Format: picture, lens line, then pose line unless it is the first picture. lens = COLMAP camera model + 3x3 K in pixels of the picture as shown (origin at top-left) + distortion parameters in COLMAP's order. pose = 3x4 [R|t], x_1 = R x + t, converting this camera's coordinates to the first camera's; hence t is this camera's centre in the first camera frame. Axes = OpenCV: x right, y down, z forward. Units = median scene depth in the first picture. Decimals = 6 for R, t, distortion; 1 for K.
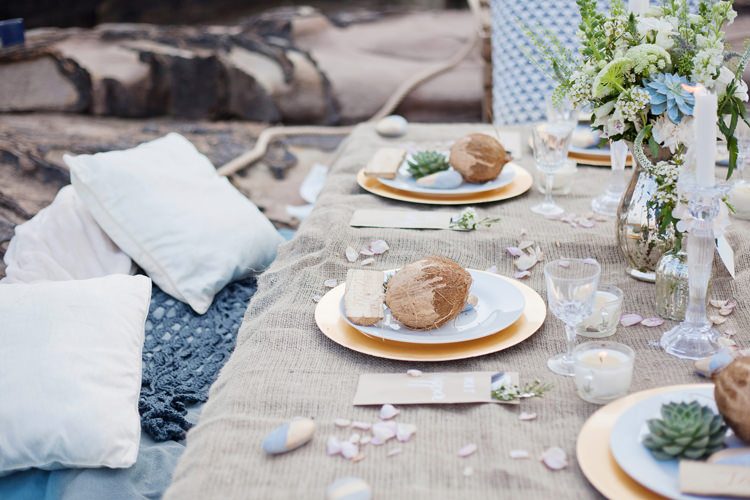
lens RADIAL K [[1096.8, 0, 375.0], [0, 1096.8, 250.0], [0, 0, 1]] dist [-0.102020, -0.037369]
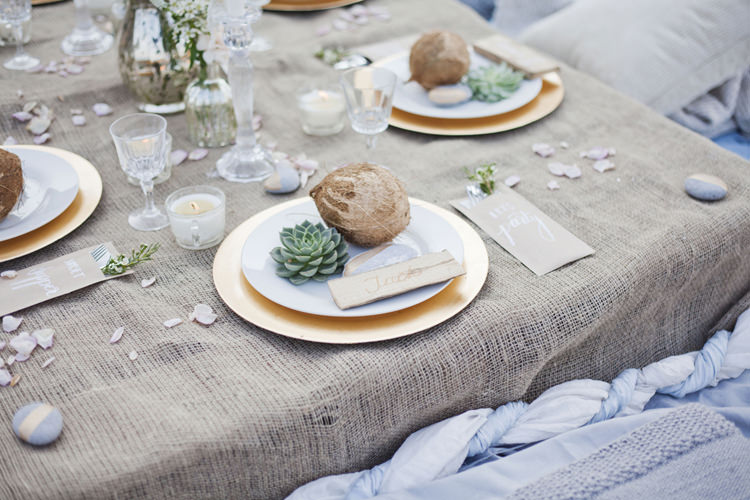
lens RADIAL K [[1096.8, 0, 375.0], [0, 1096.8, 250.0], [0, 0, 1]] dist [-0.102020, -0.037369]
pose [[0.811039, -0.300095, 0.502154, -0.162433], [0.202661, 0.949374, 0.240038, -0.064833], [-0.548766, -0.092913, 0.830796, 0.048076]]
